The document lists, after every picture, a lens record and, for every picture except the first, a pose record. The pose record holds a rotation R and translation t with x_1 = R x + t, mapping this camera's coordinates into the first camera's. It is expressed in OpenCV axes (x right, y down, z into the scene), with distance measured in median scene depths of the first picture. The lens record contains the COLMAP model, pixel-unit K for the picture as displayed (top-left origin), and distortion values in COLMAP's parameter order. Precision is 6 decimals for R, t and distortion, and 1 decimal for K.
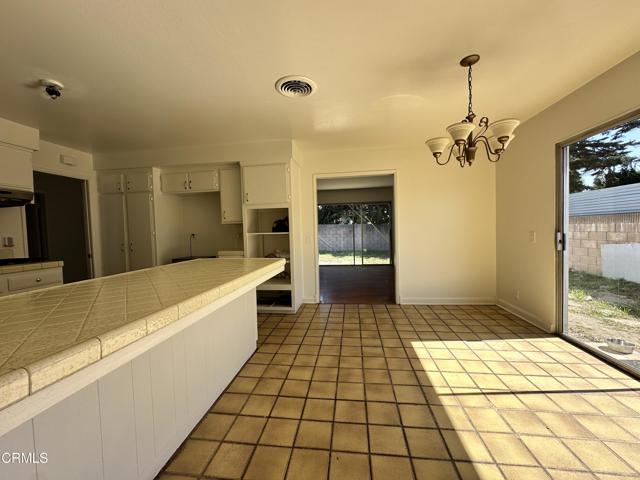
lens RADIAL K [[256.4, 0, 317.2], [0, 256.4, 240.1], [0, 0, 1]] dist [-0.003269, 0.000653]
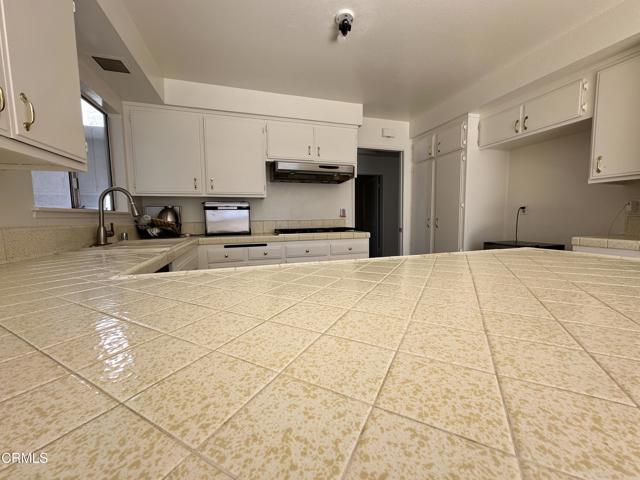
lens RADIAL K [[256.4, 0, 318.6], [0, 256.4, 238.4], [0, 0, 1]] dist [-0.003269, 0.000653]
pose [[0.402795, 0.096108, -0.910231, -0.121776], [-0.034681, 0.995360, 0.089749, 0.016318], [0.914633, -0.004582, 0.404259, 0.318146]]
